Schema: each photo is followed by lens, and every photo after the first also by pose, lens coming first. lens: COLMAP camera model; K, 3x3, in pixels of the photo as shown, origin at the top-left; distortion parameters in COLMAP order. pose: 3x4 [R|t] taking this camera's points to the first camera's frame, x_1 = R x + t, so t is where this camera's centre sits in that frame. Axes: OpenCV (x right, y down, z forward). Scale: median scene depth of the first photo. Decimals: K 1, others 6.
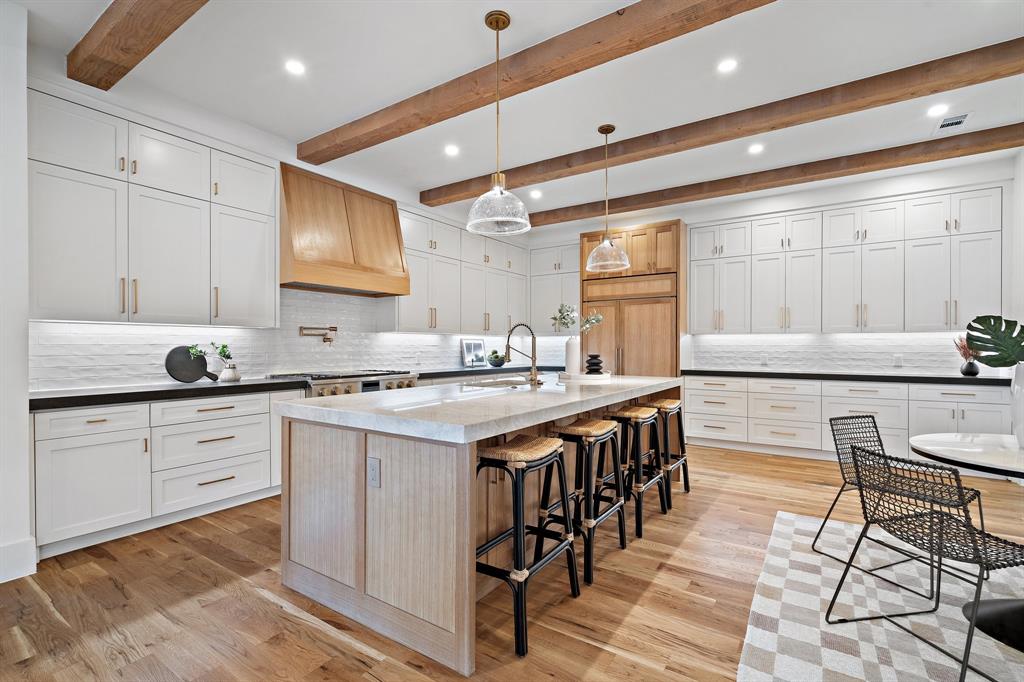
lens RADIAL K [[467.4, 0, 508.6], [0, 467.4, 345.9], [0, 0, 1]] dist [0.005218, 0.000415]
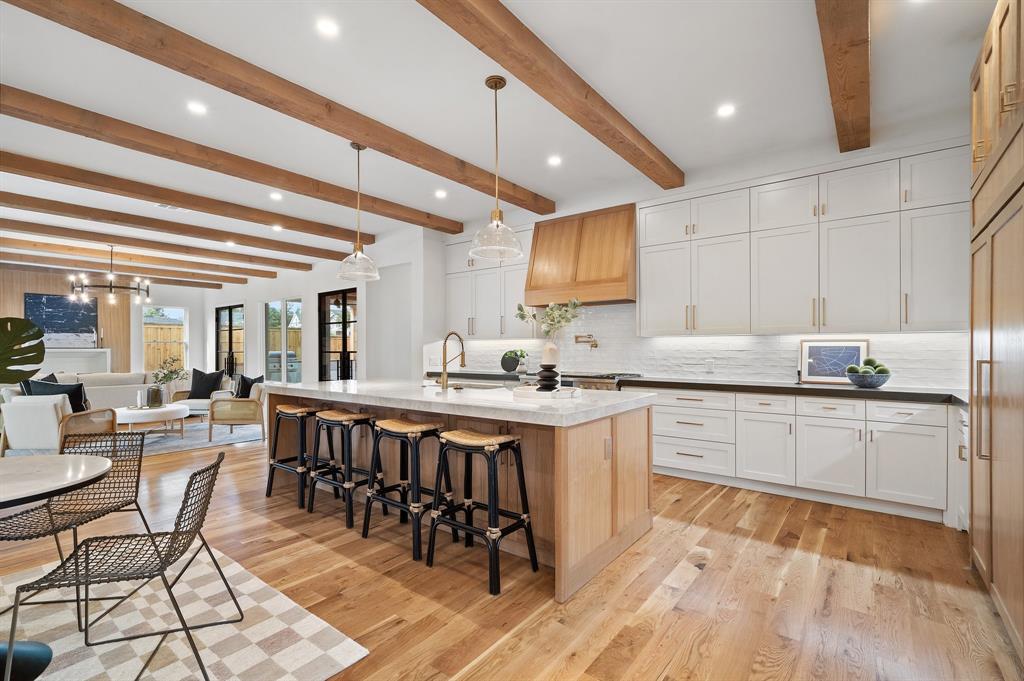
lens RADIAL K [[467.4, 0, 511.0], [0, 467.4, 344.7], [0, 0, 1]] dist [0.005218, 0.000415]
pose [[-0.066901, -0.006931, -0.997736, 1.085499], [0.005060, 0.999961, -0.007285, -0.010540], [0.997747, -0.005536, -0.066863, 1.163220]]
